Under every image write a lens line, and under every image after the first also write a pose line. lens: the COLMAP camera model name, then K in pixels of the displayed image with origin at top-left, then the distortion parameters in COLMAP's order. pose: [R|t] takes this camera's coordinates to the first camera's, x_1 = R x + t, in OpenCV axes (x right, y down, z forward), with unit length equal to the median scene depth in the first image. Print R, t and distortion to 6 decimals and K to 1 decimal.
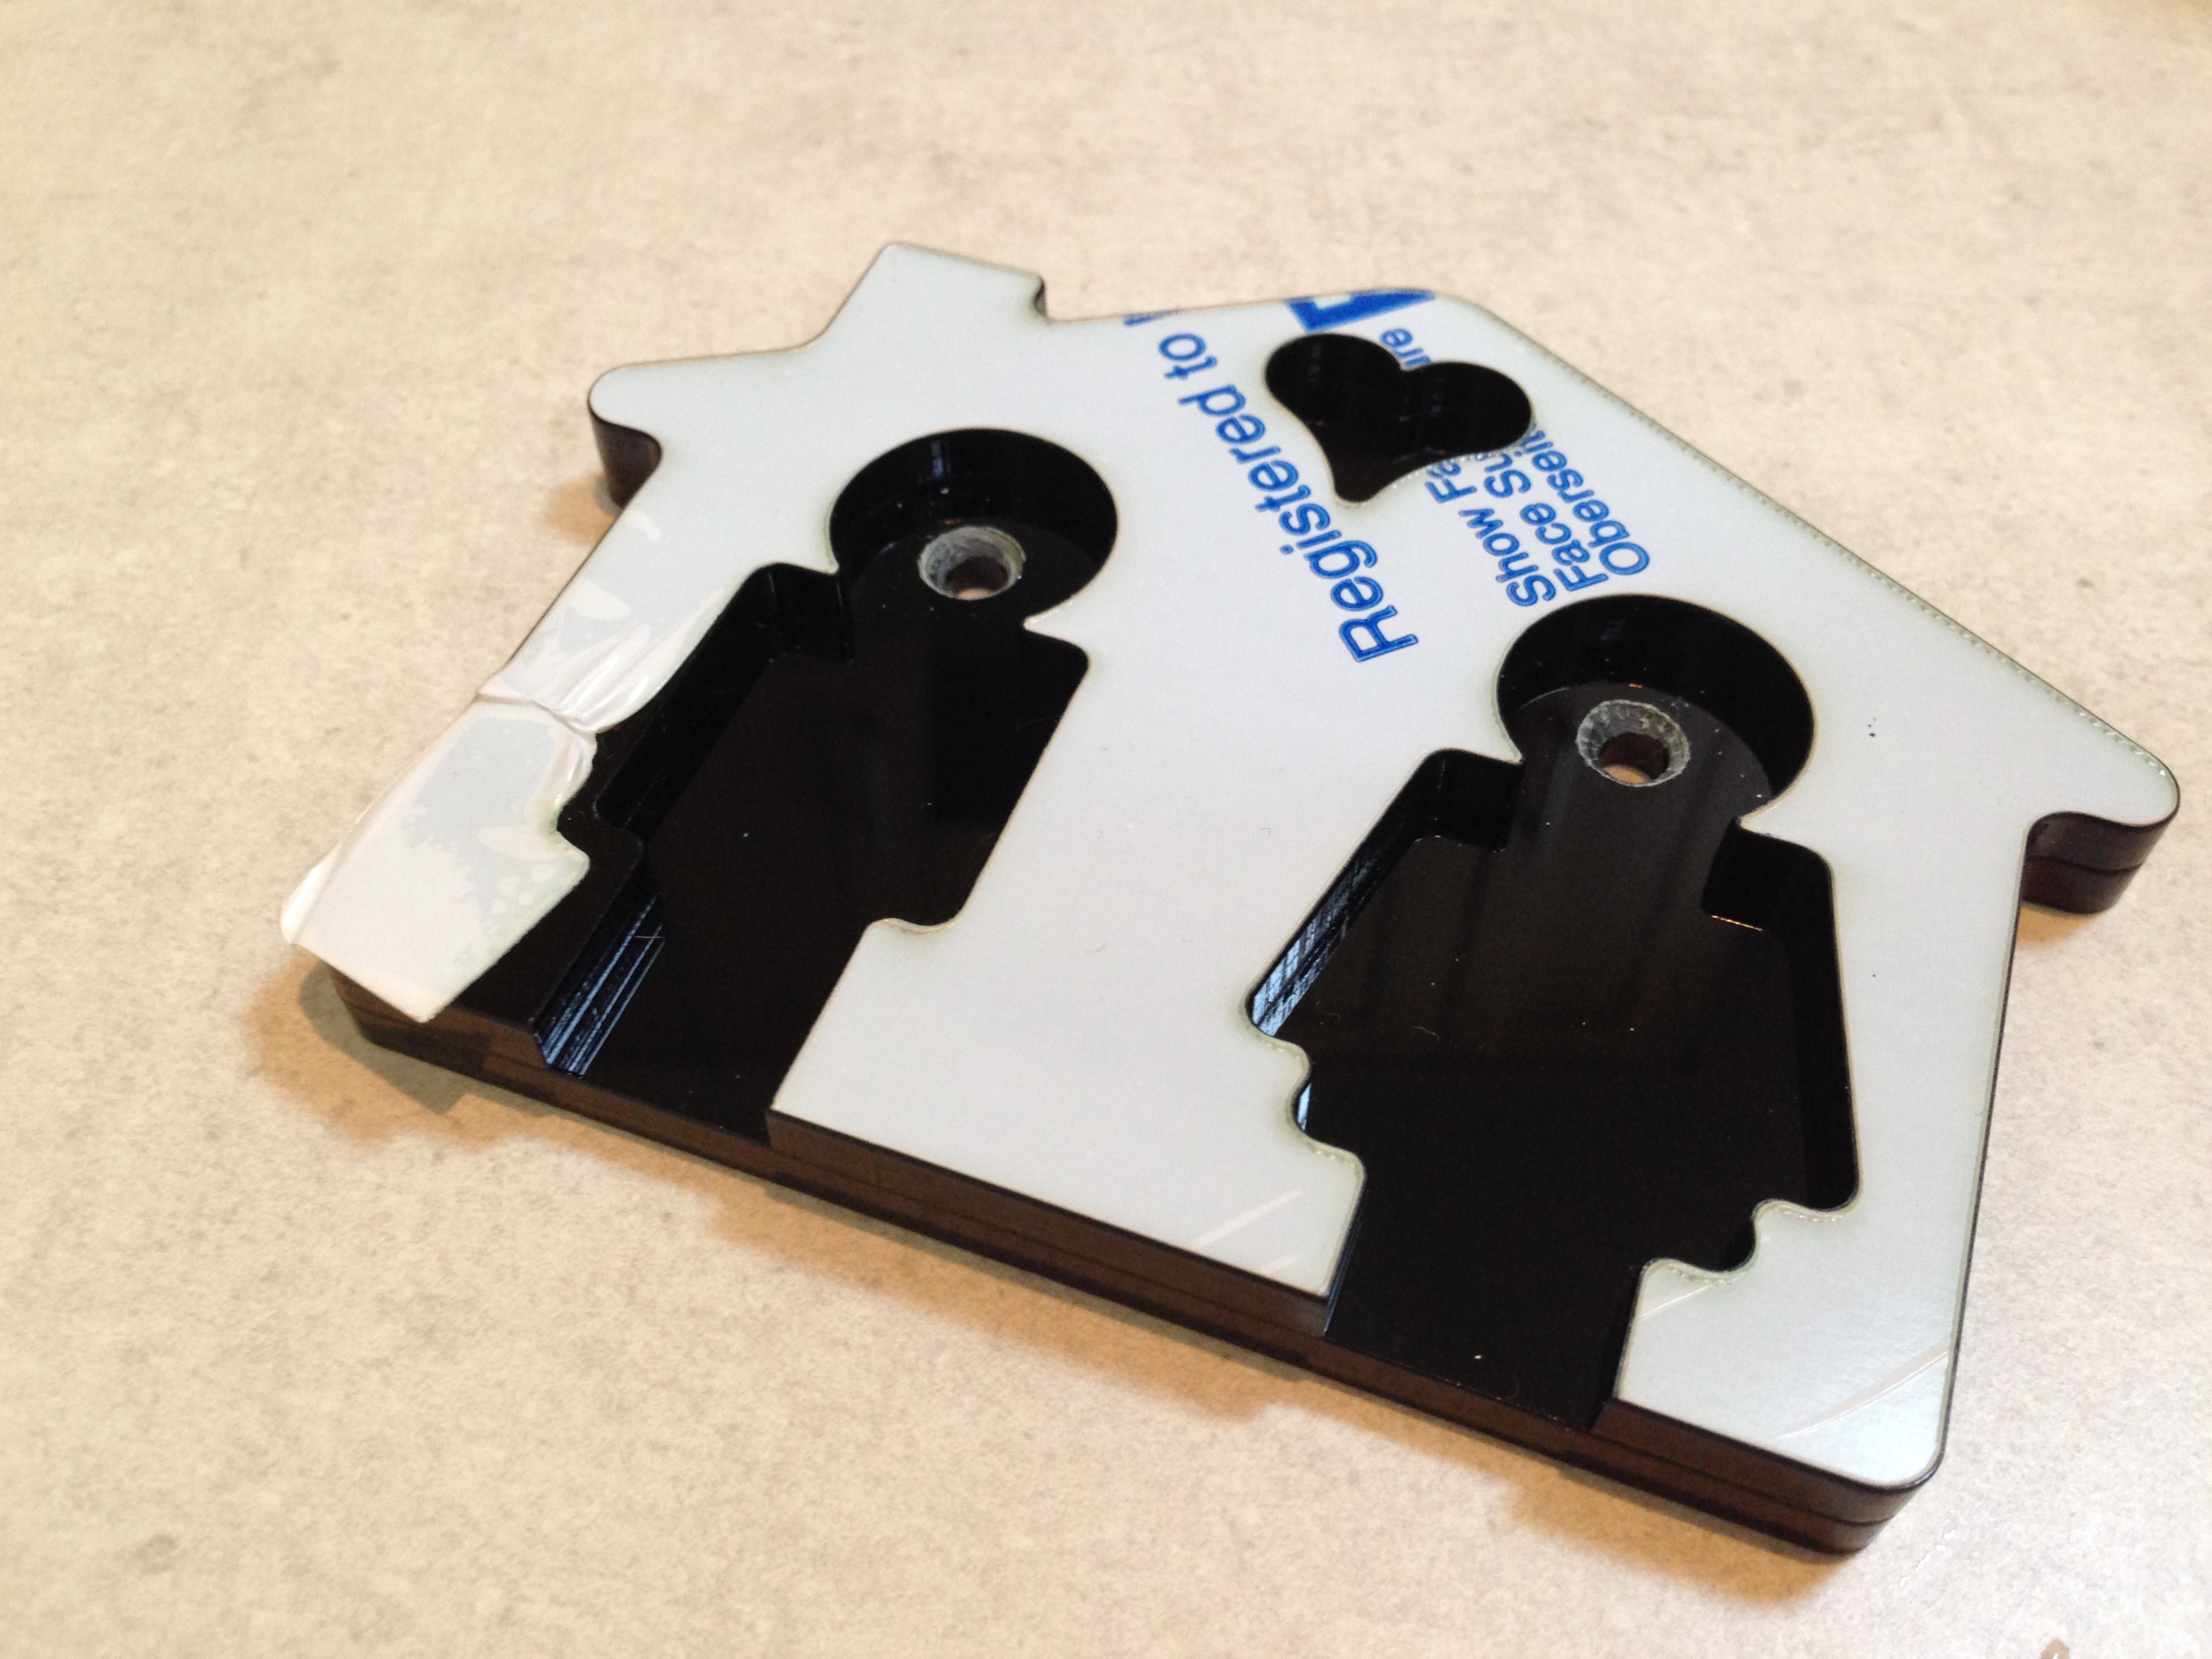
lens RADIAL K [[2093.7, 0, 1098.9], [0, 2093.7, 818.7], [0, 0, 1]] dist [0.126102, -0.323604]
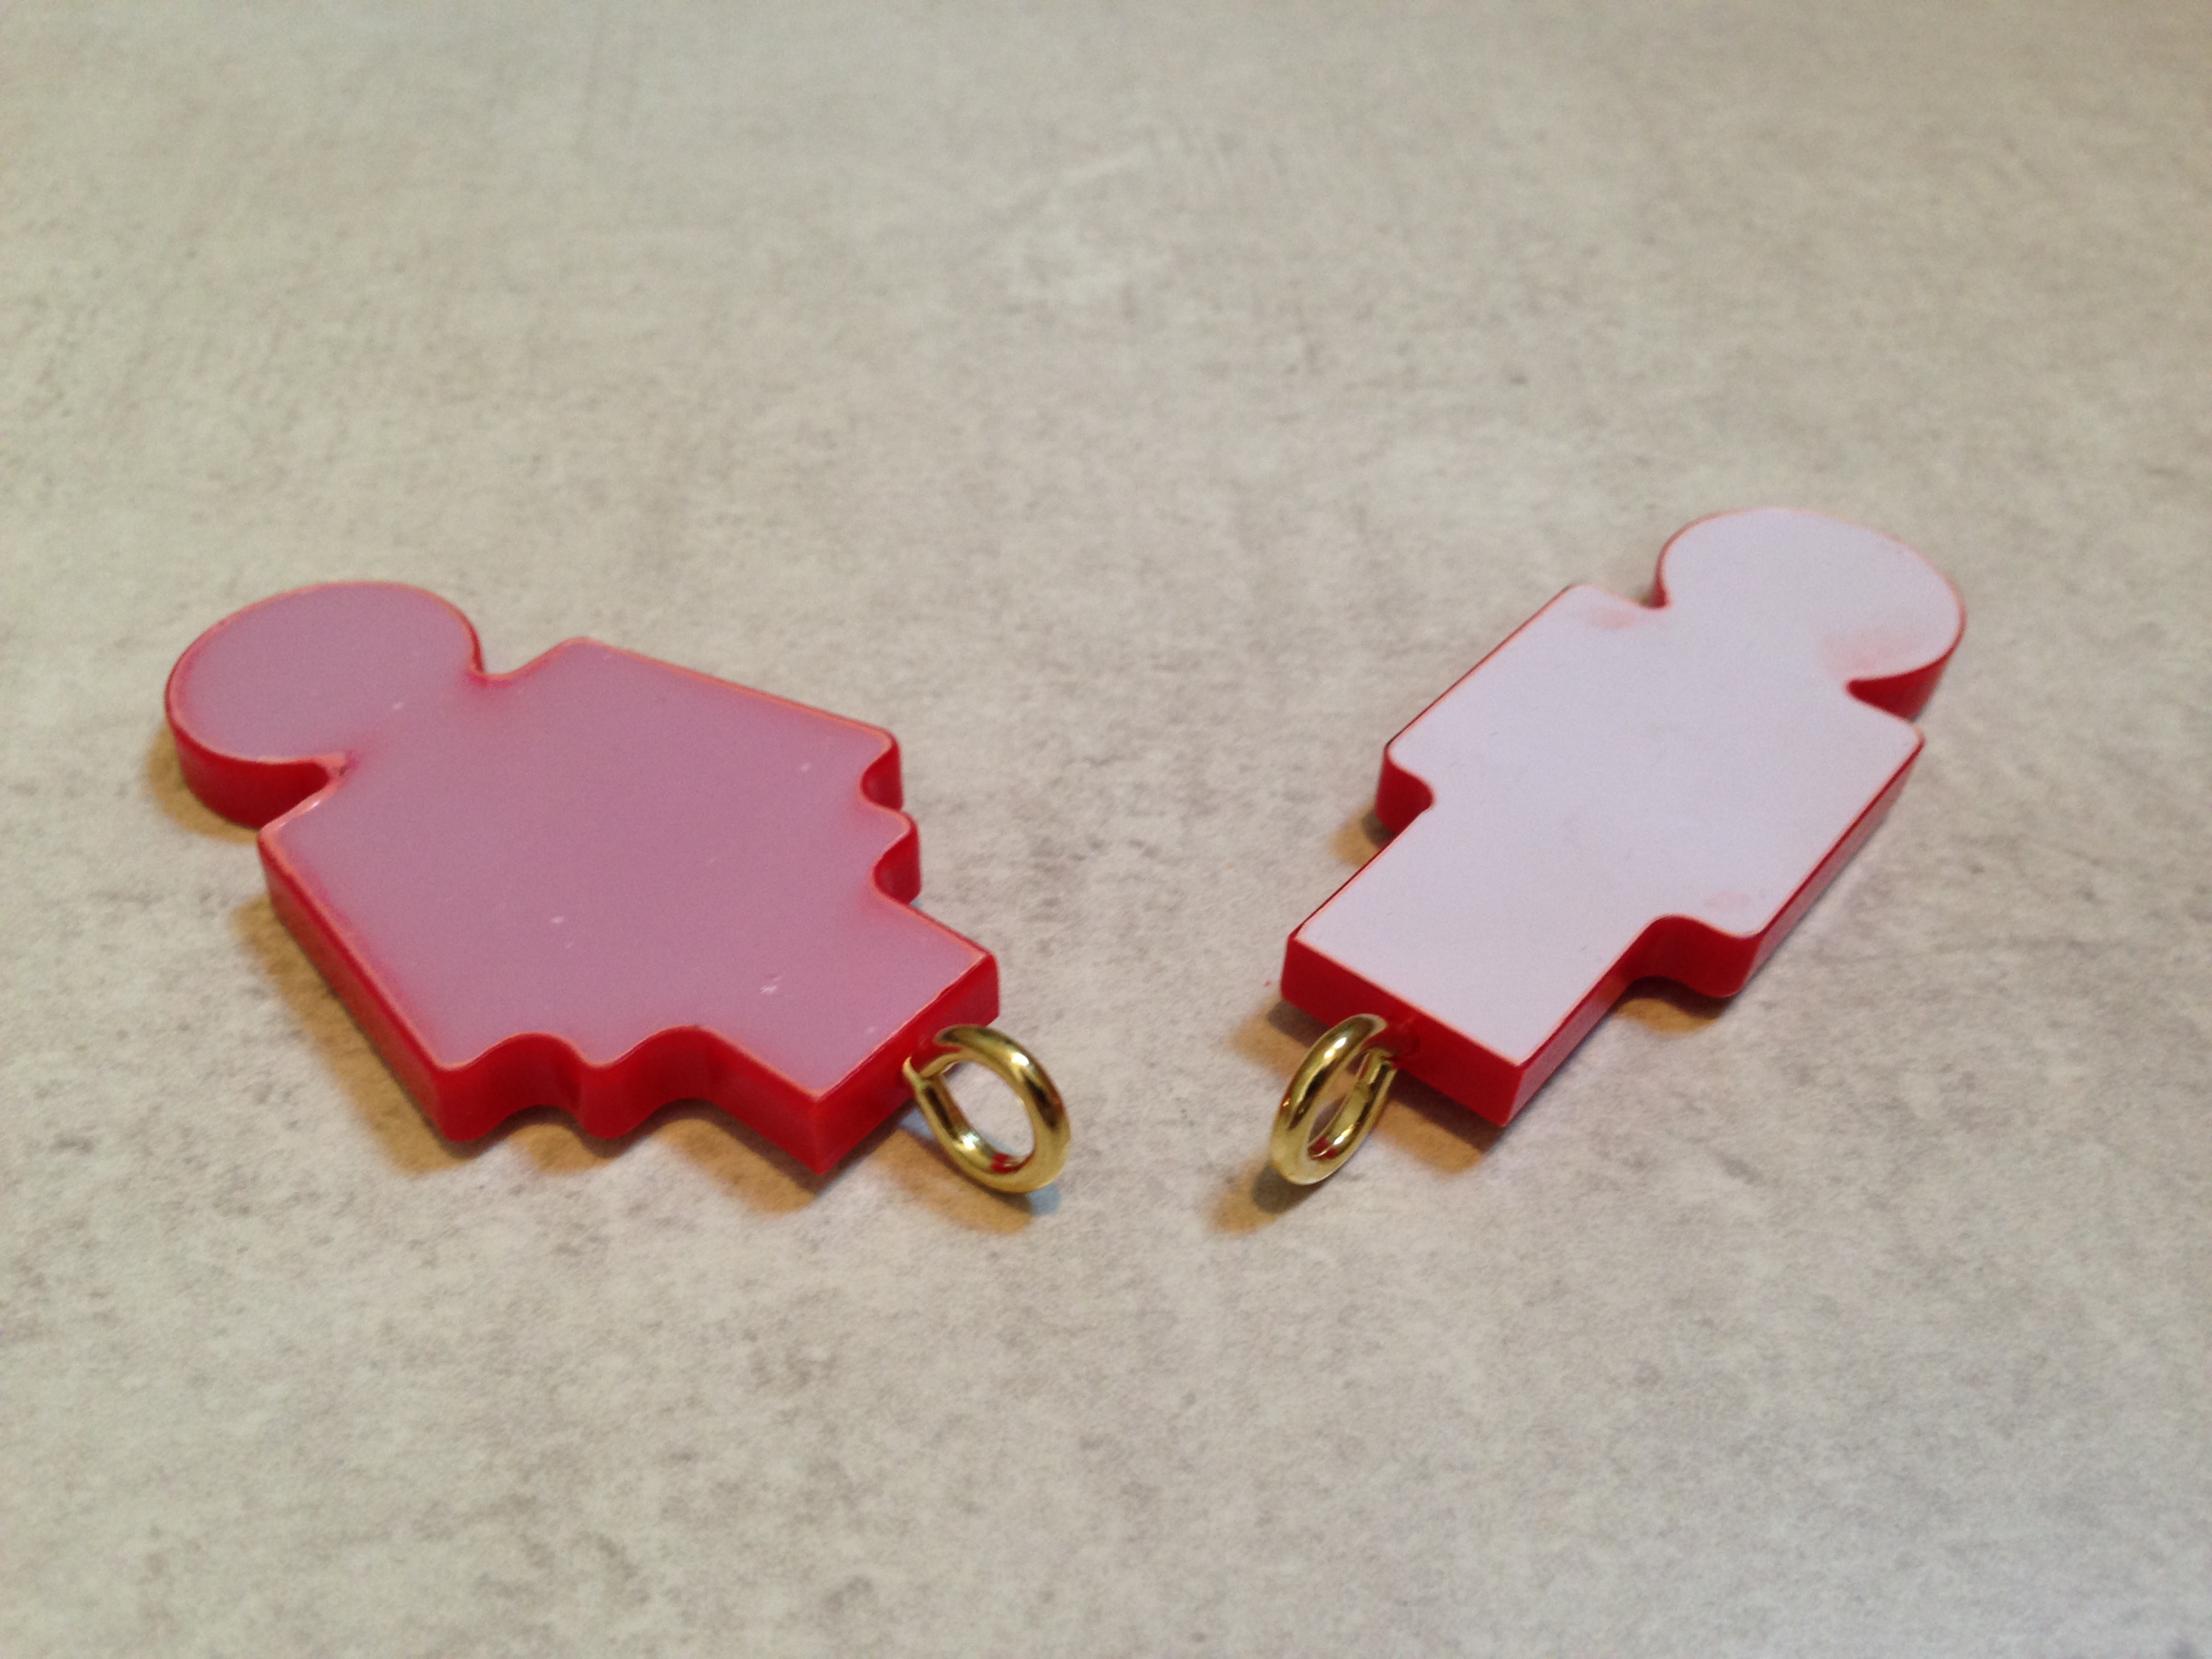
lens RADIAL K [[2142.7, 0, 1115.0], [0, 2142.7, 788.8], [0, 0, 1]] dist [0.121699, -0.321504]
pose [[-0.997077, 0.037799, -0.066391, 0.931804], [-0.069108, -0.075792, 0.994726, -1.465090], [0.032568, 0.996407, 0.078183, 1.395463]]
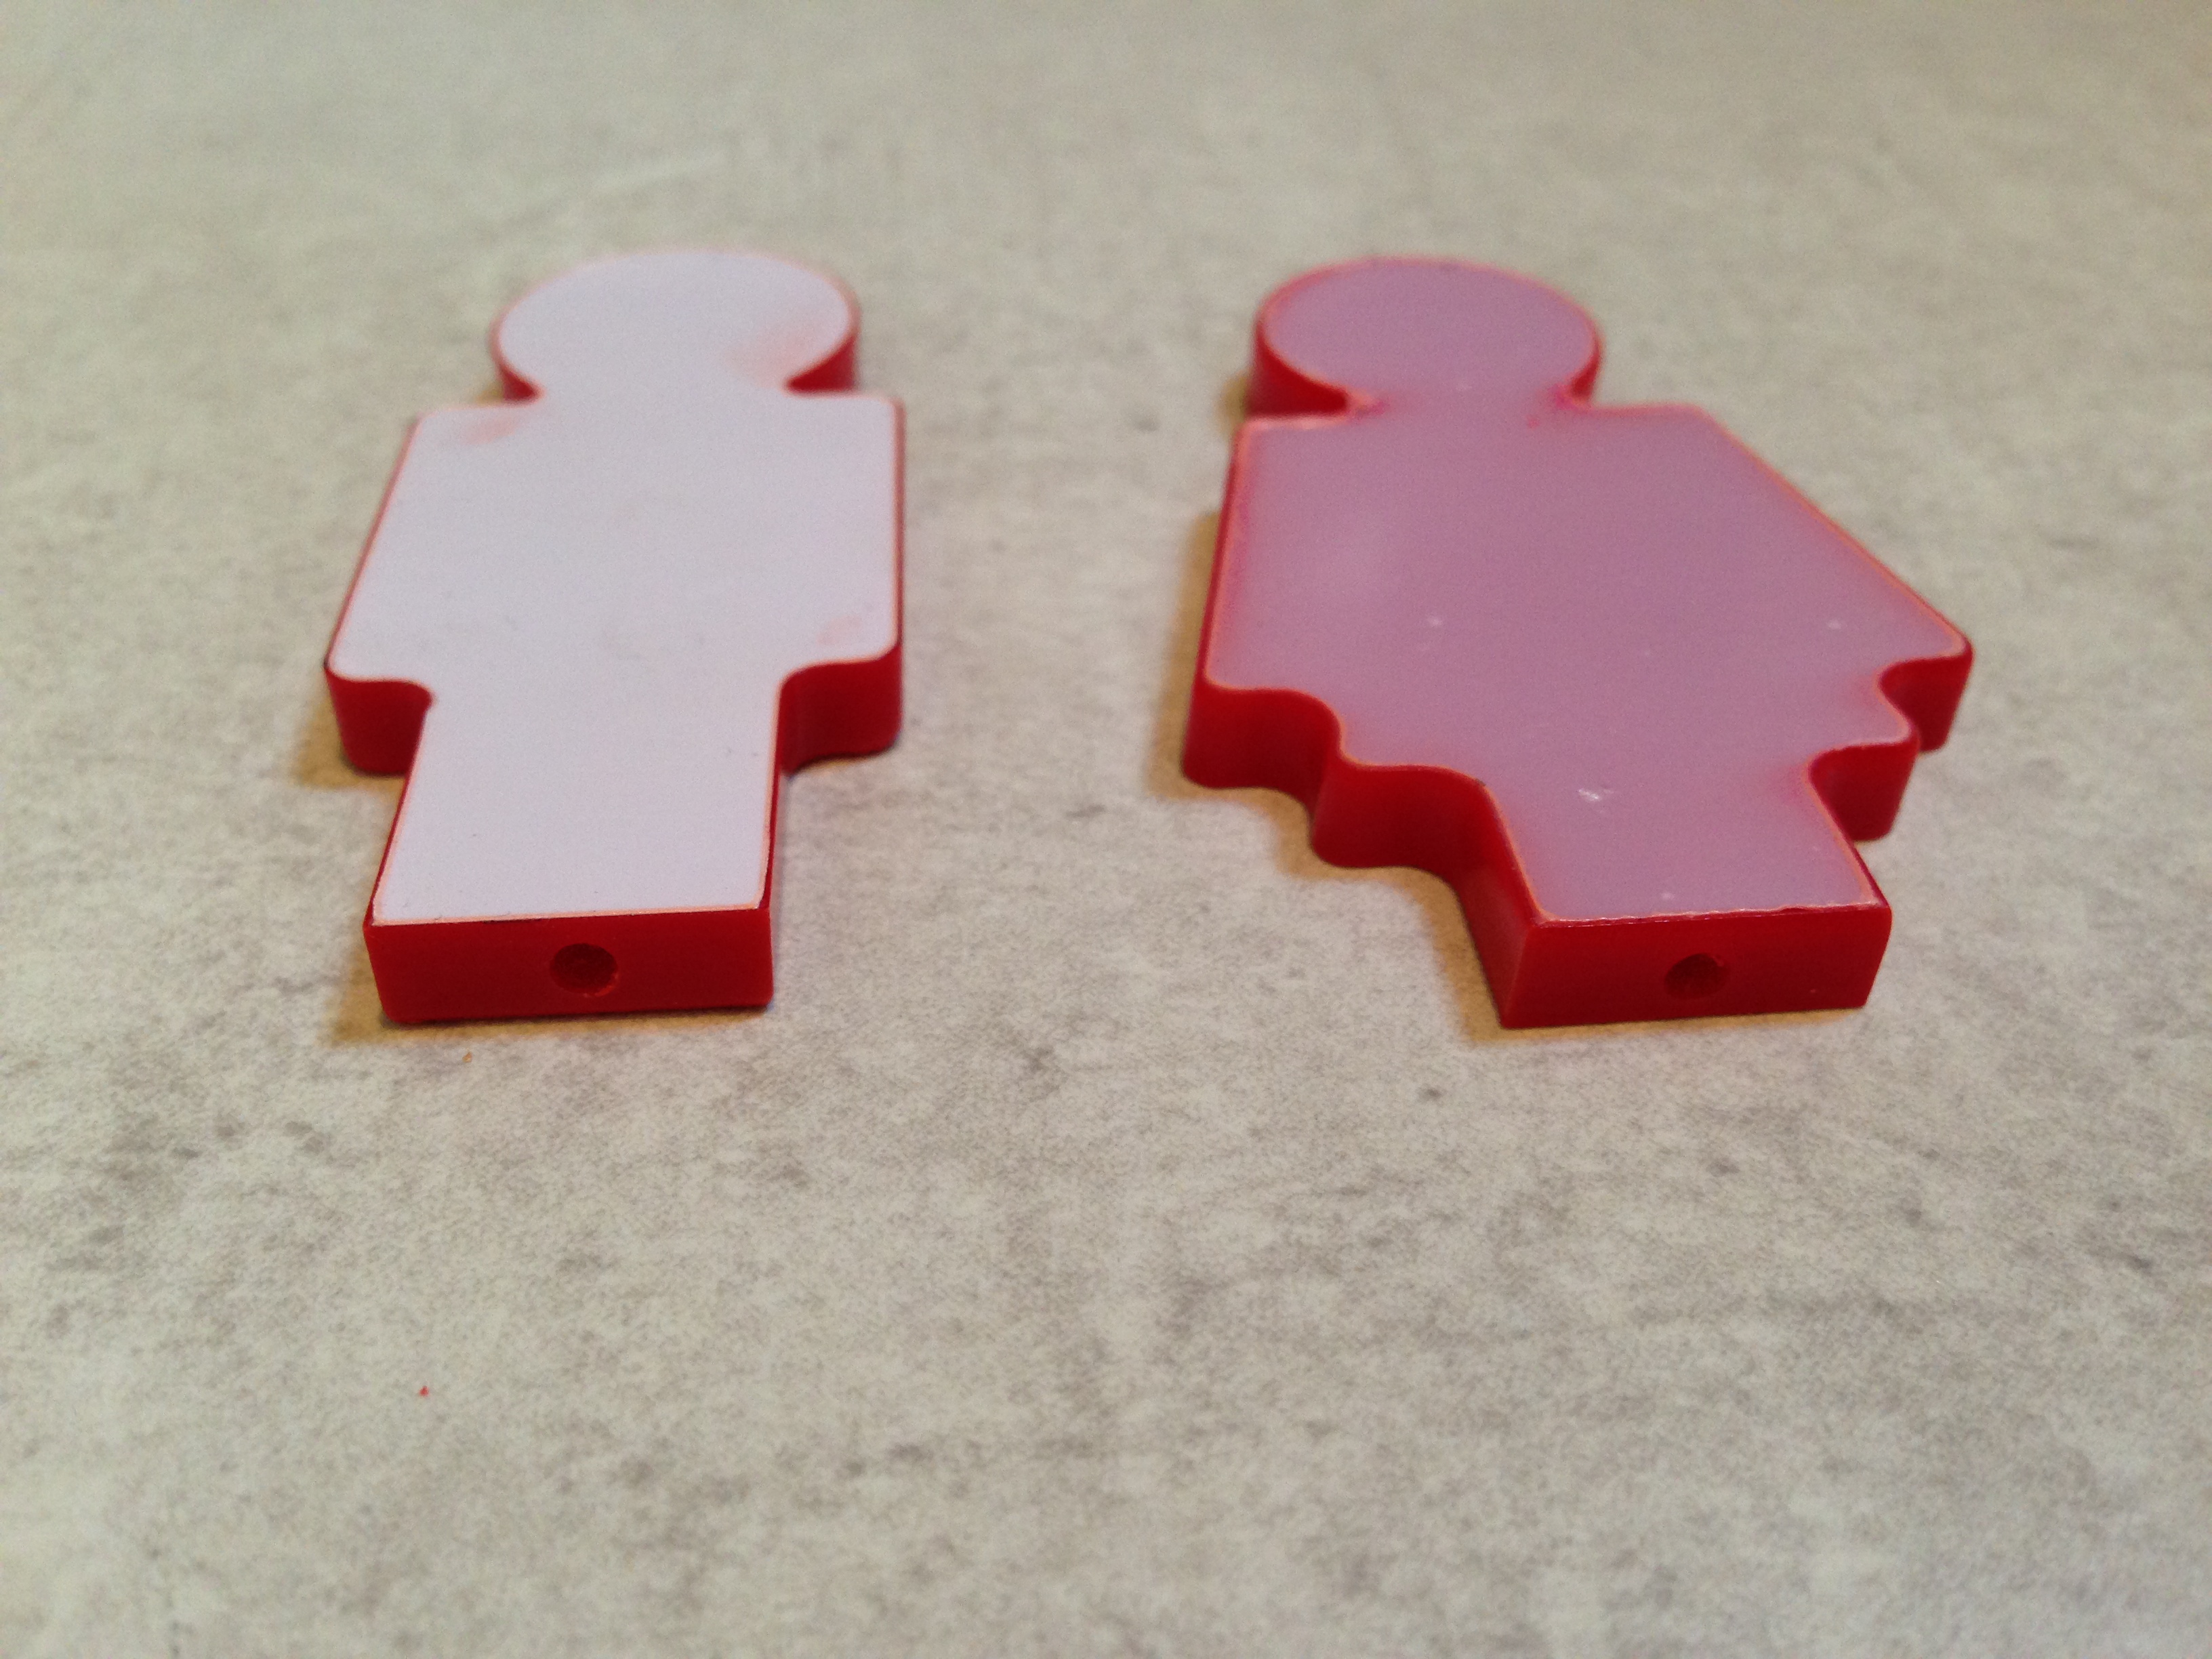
lens RADIAL K [[2160.0, 0, 1111.2], [0, 2160.0, 827.2], [0, 0, 1]] dist [0.109883, -0.344456]
pose [[-0.997768, 0.037101, -0.055520, 0.658910], [-0.055724, -0.004485, 0.998436, -1.069987], [0.036794, 0.999301, 0.006543, 1.422215]]
